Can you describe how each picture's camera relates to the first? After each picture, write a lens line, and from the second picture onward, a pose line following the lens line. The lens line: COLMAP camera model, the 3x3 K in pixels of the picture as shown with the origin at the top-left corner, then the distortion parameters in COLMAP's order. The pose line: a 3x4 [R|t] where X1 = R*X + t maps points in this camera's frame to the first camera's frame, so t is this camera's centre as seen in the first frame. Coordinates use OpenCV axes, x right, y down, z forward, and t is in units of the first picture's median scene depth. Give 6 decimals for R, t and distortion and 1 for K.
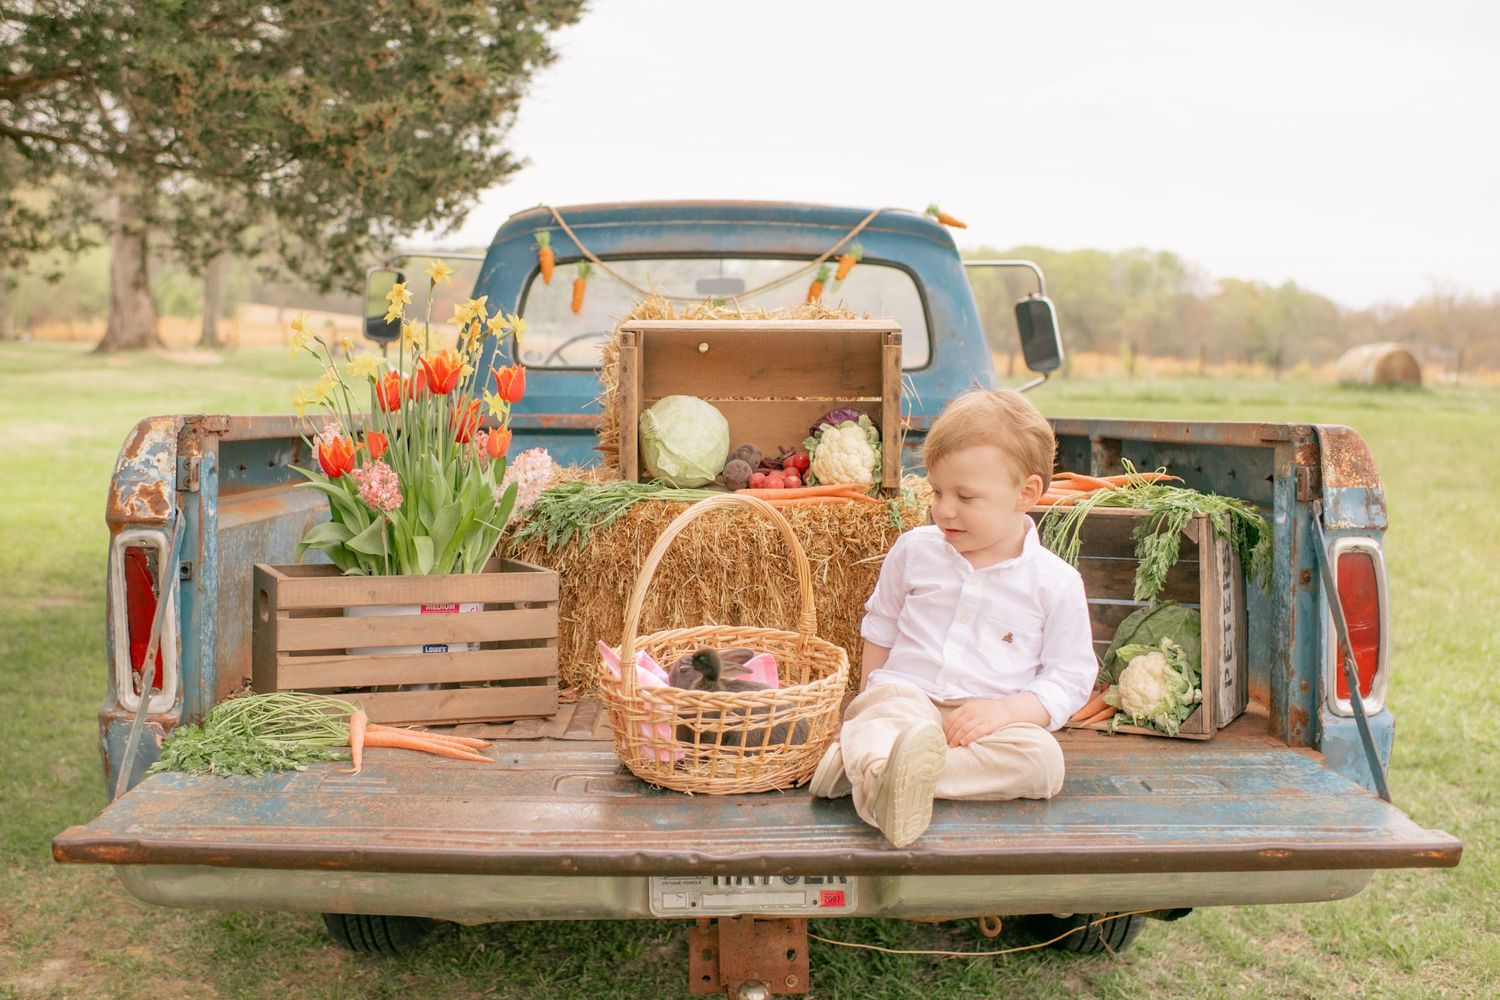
lens RADIAL K [[1757.4, 0, 801.7], [0, 1757.4, 469.9], [0, 0, 1]] dist [-0.010146, 0.000000]
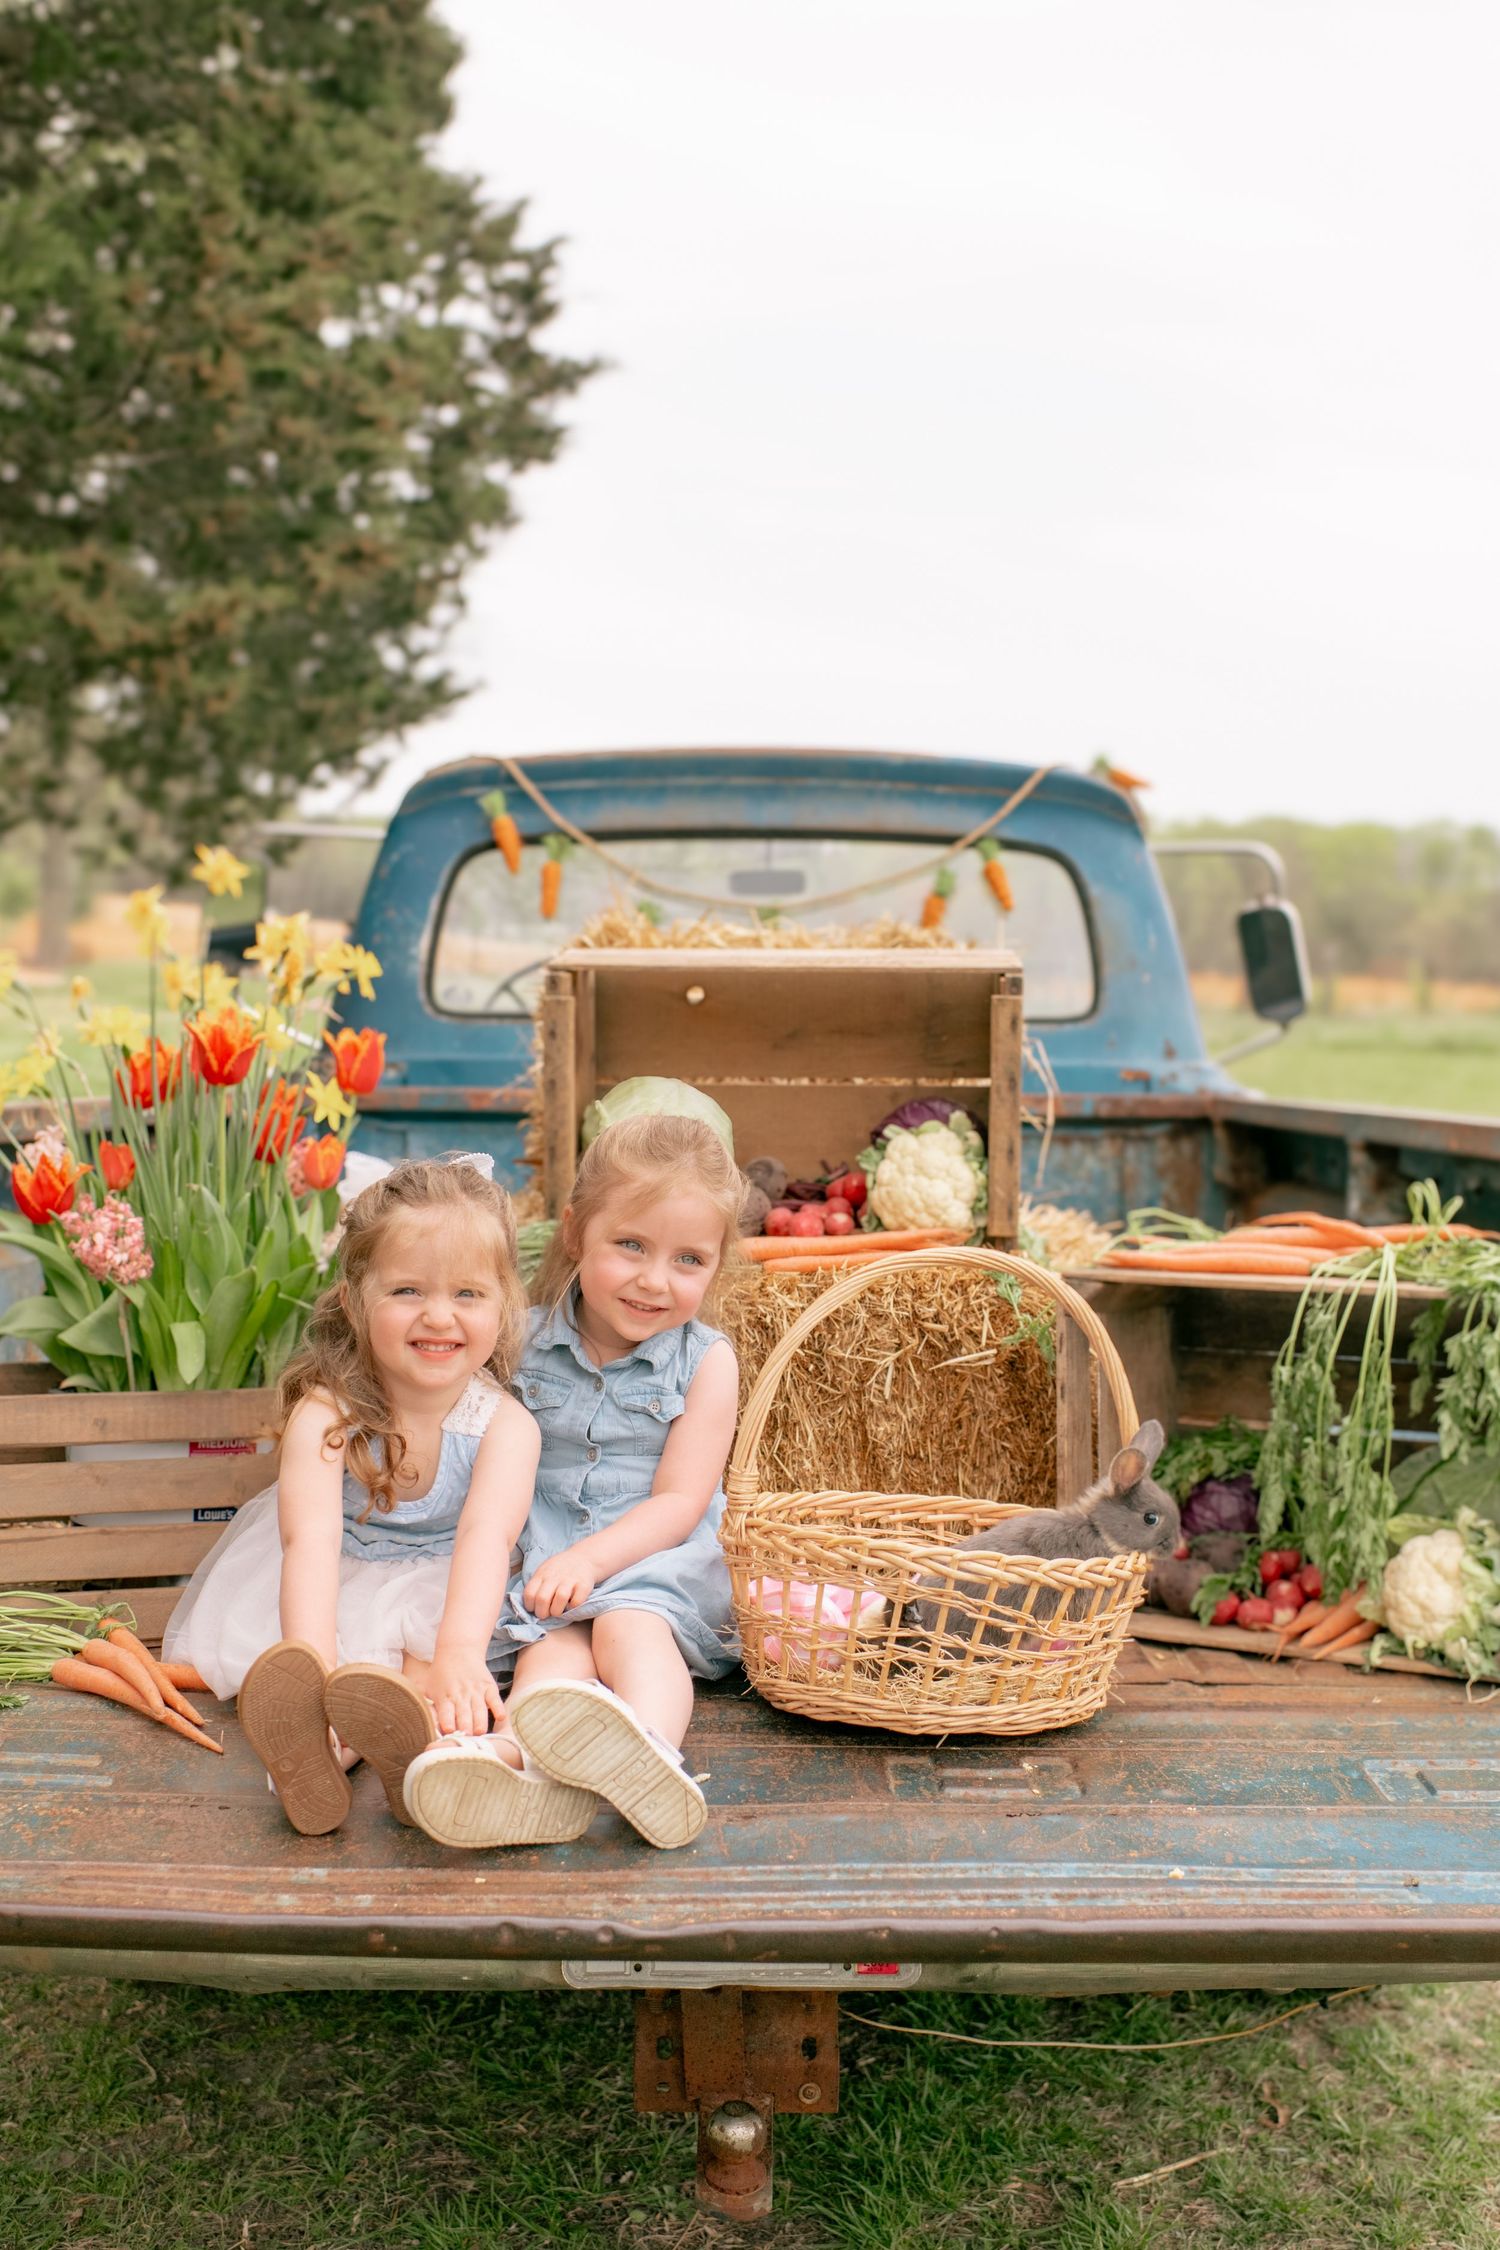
lens RADIAL K [[2636.2, 0, 842.3], [0, 2636.2, 1230.1], [0, 0, 1]] dist [-0.010146, 0.000000]
pose [[0.999406, 0.007116, -0.033727, 0.030600], [-0.006066, 0.999497, 0.031137, -0.021881], [0.033932, -0.030913, 0.998946, 0.128295]]
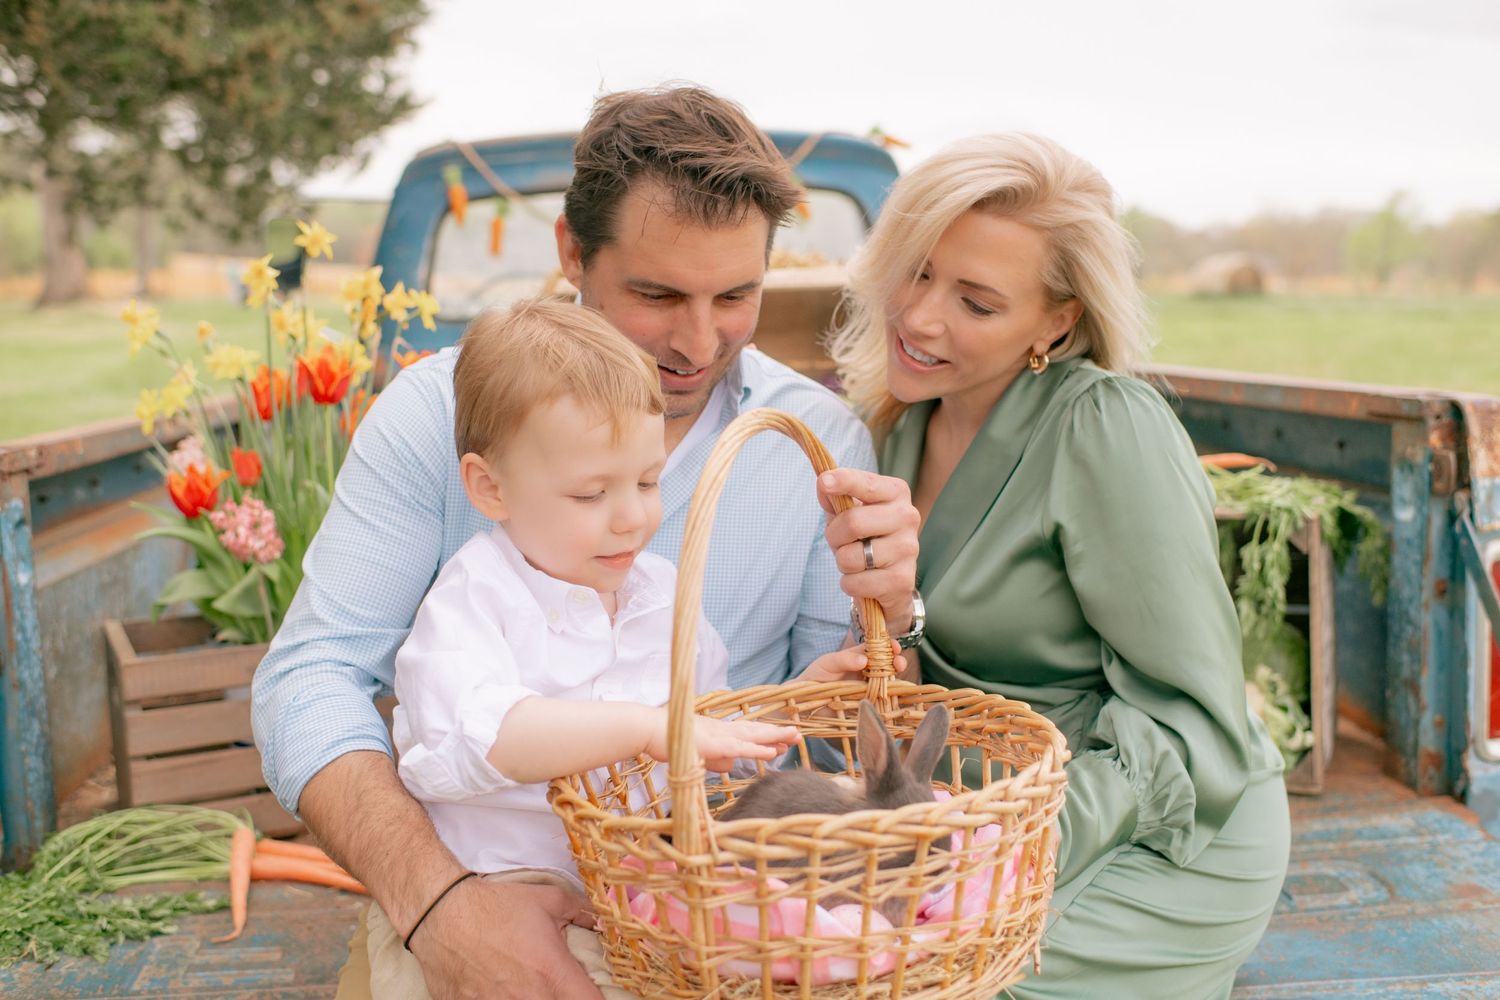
lens RADIAL K [[1580.1, 0, 781.3], [0, 1580.1, 524.2], [0, 0, 1]] dist [-0.011652, 0.000000]
pose [[0.997829, -0.045293, 0.047815, -0.043276], [0.040569, 0.994600, 0.095523, -0.047093], [-0.051884, -0.093376, 0.994278, 0.300779]]
